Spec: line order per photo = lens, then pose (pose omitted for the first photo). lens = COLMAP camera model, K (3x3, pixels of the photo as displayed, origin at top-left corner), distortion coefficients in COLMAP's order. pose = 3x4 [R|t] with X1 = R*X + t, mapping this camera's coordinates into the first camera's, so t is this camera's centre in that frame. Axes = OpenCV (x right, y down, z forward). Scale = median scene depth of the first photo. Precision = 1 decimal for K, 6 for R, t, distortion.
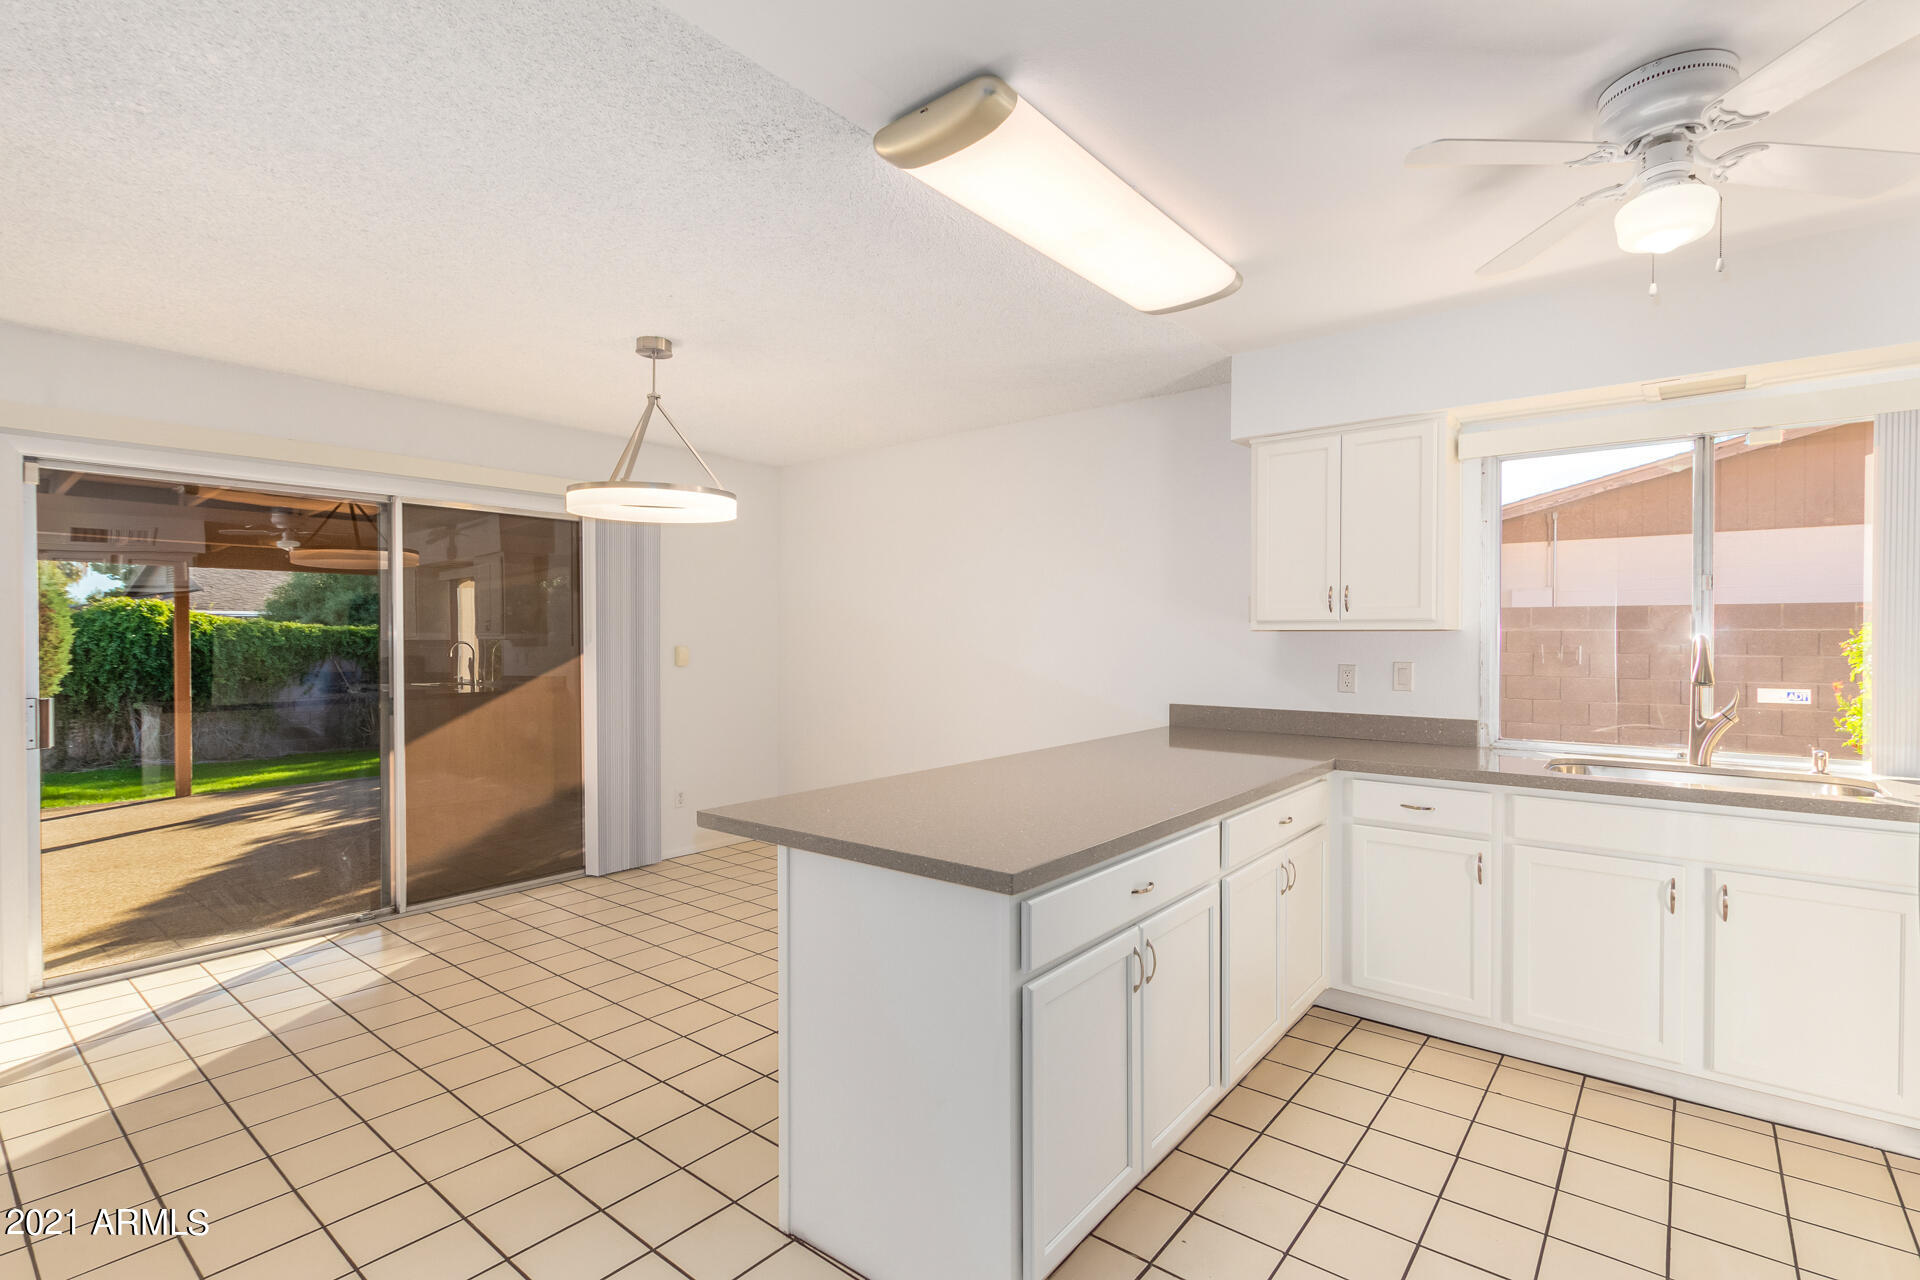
lens RADIAL K [[884.6, 0, 960.0], [0, 884.6, 640.0], [0, 0, 1]] dist [0.003808, 0.000252]
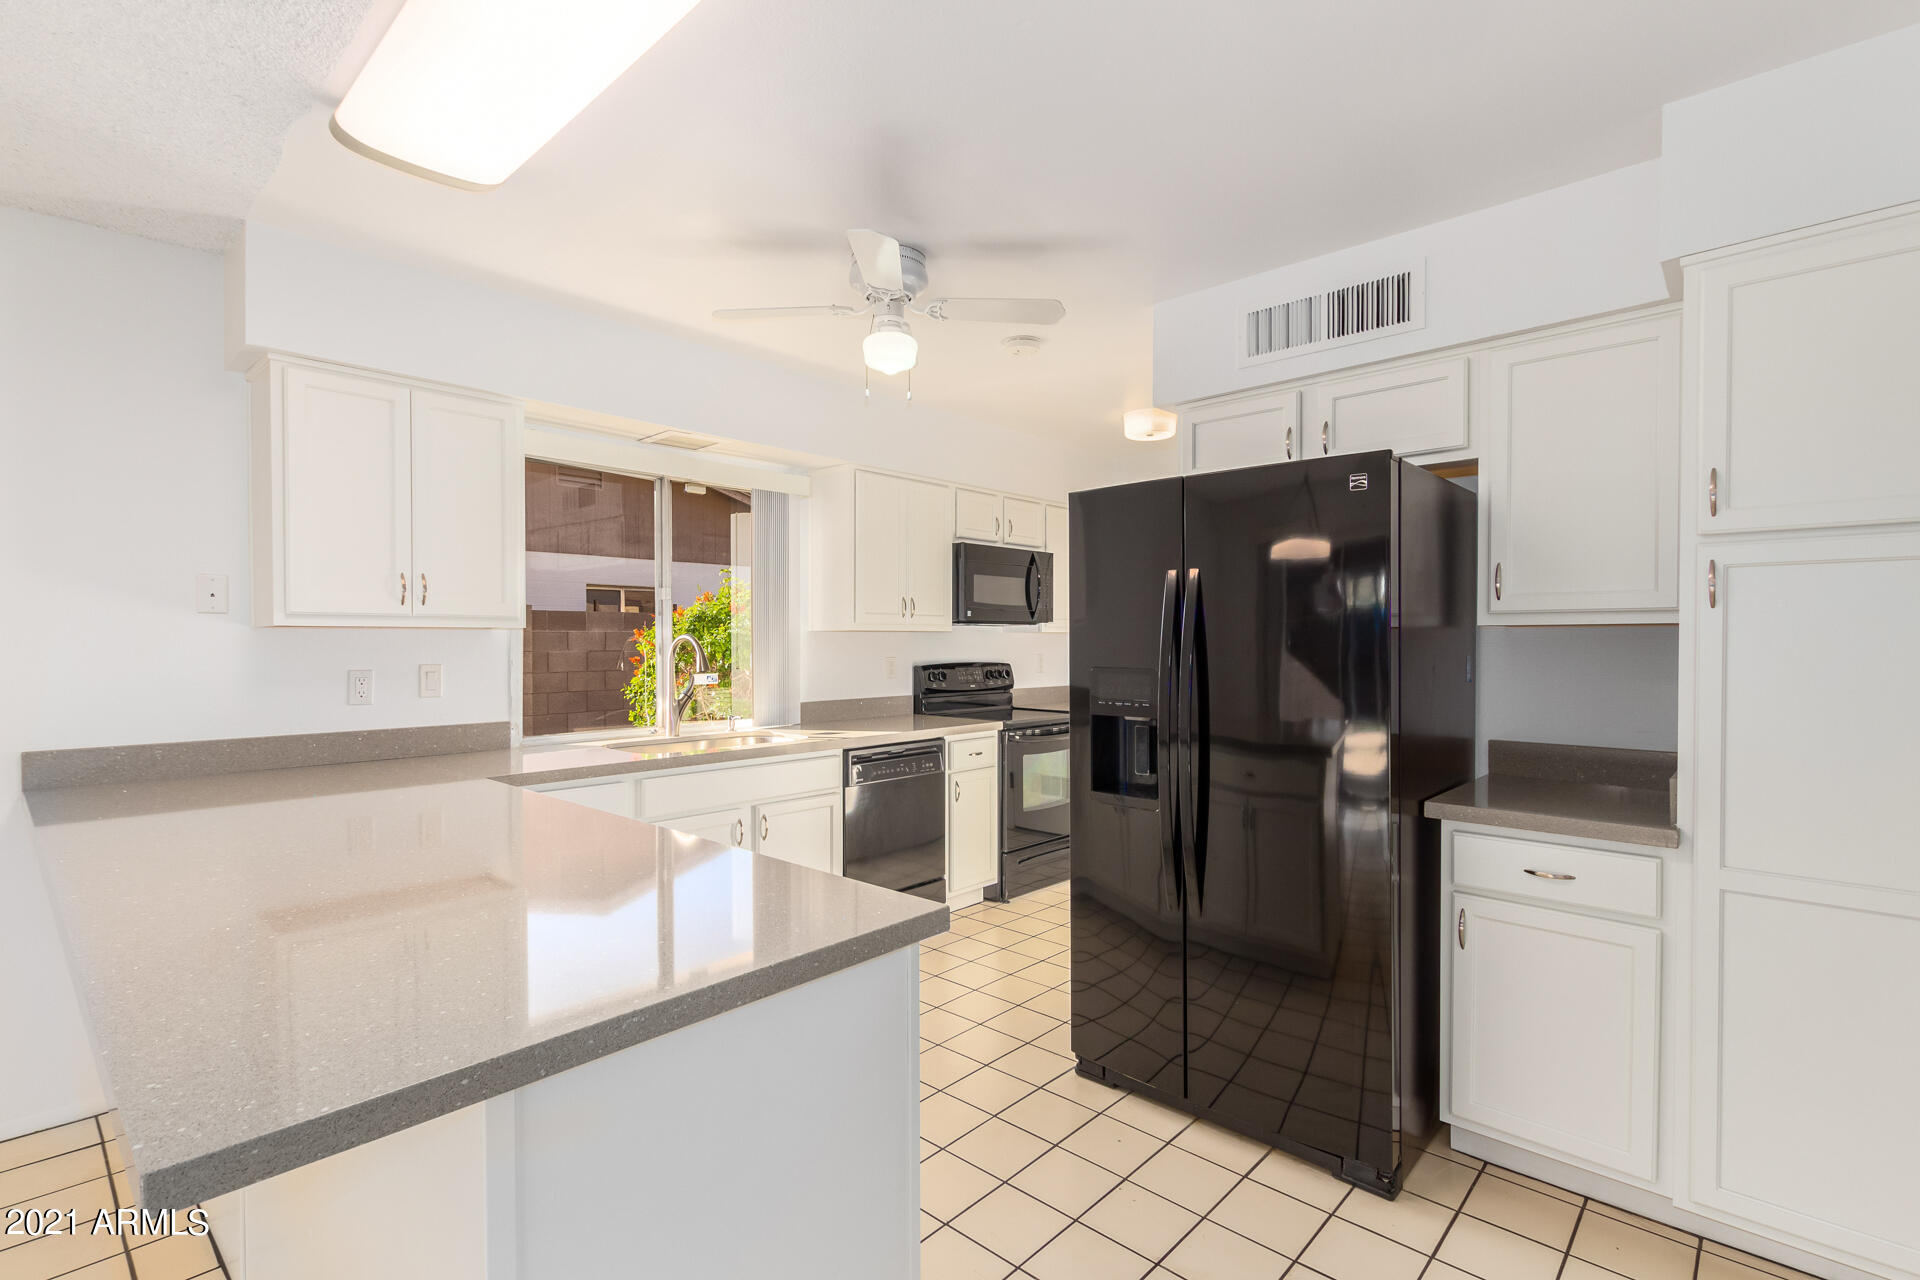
lens RADIAL K [[884.6, 0, 960.0], [0, 884.6, 640.0], [0, 0, 1]] dist [0.003808, 0.000252]
pose [[0.055399, -0.003344, 0.998459, -0.364955], [0.001698, 0.999993, 0.003255, -0.001063], [-0.998463, 0.001515, 0.055405, 0.445404]]
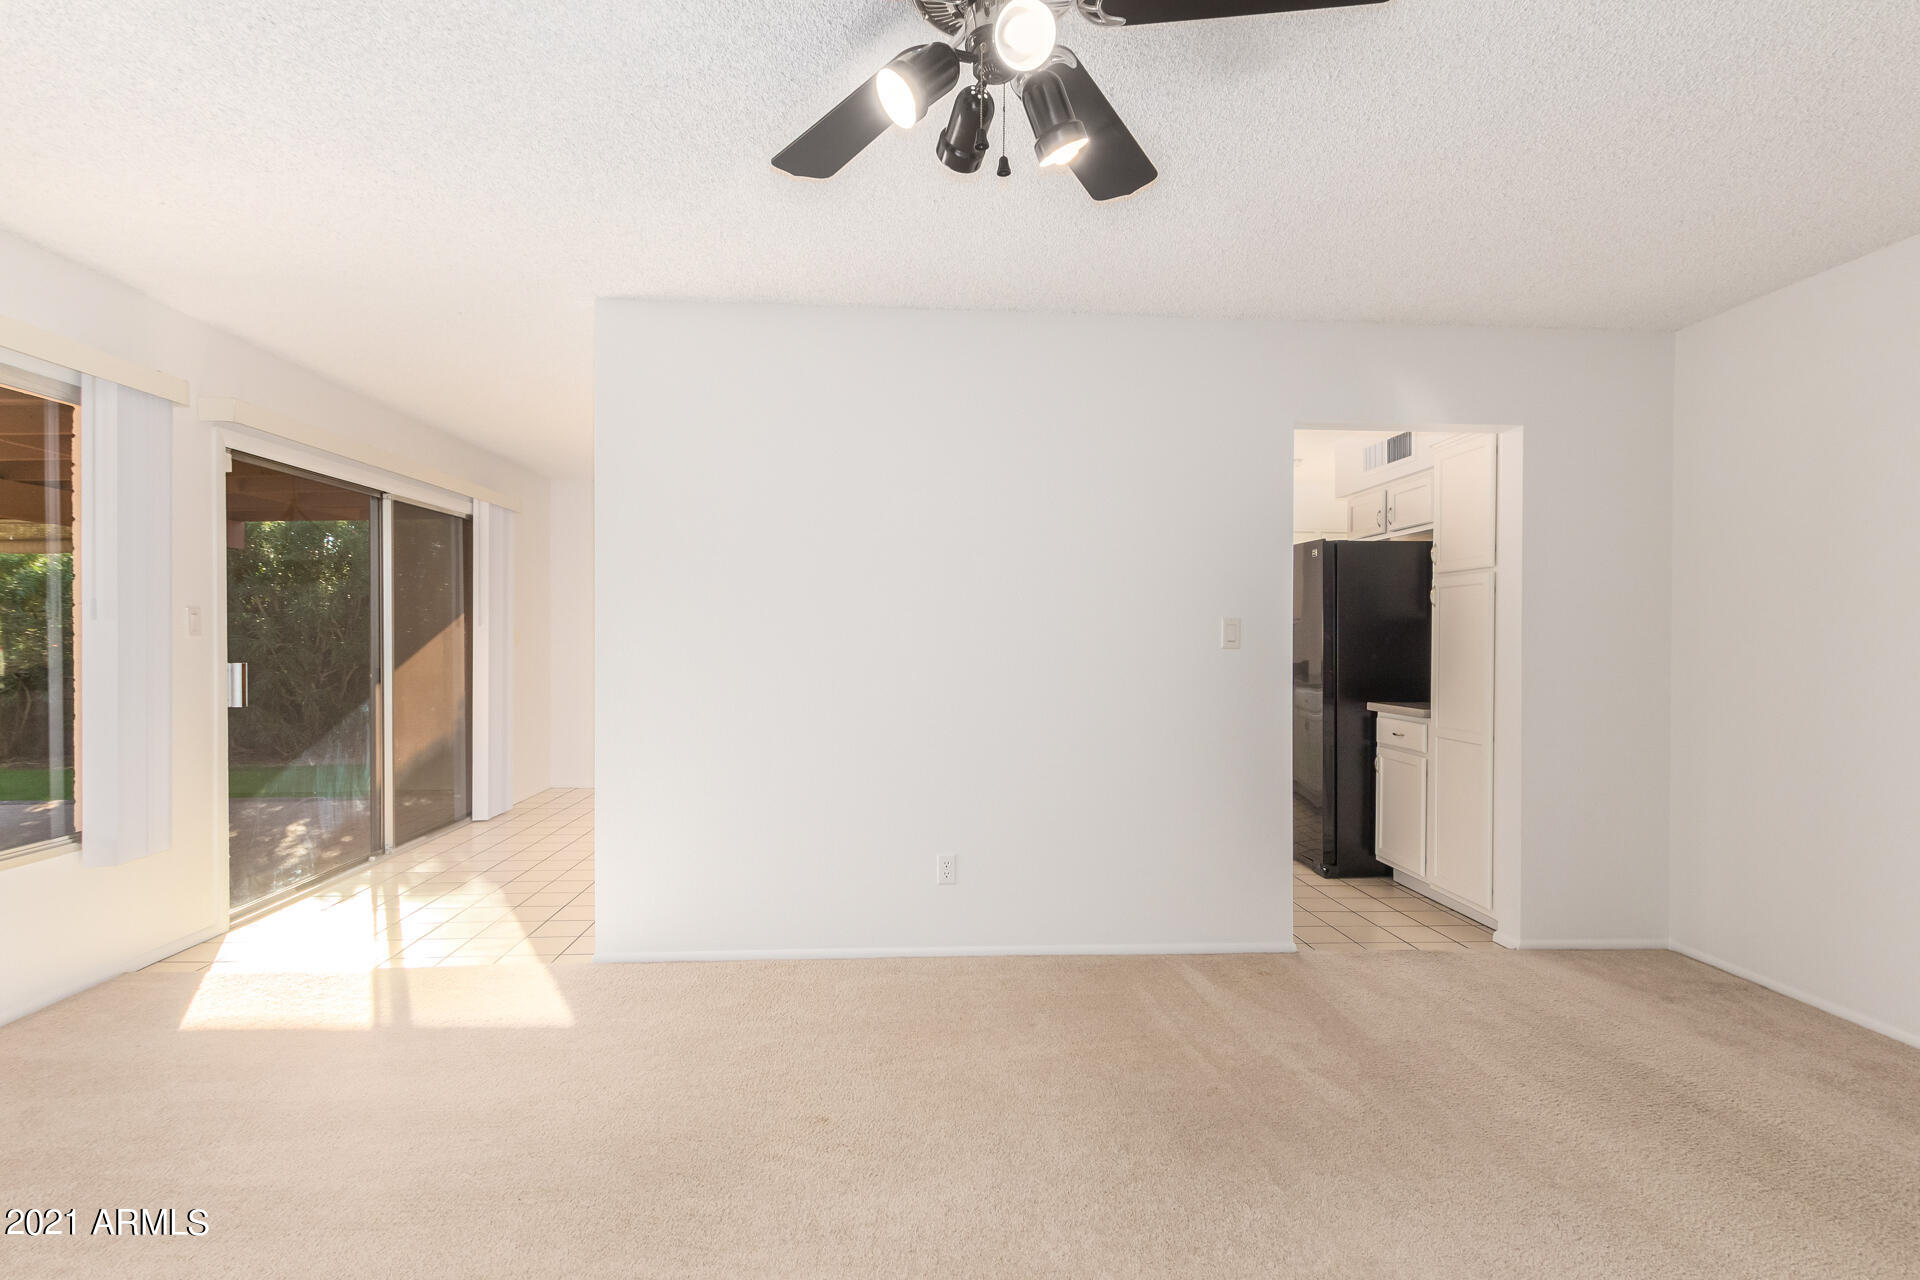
lens RADIAL K [[884.6, 0, 960.0], [0, 884.6, 640.0], [0, 0, 1]] dist [0.003808, 0.000252]
pose [[0.730456, 0.003574, 0.682950, -1.073930], [-0.006836, 0.999974, 0.002079, 0.026886], [-0.682925, -0.006187, 0.730462, -0.426531]]
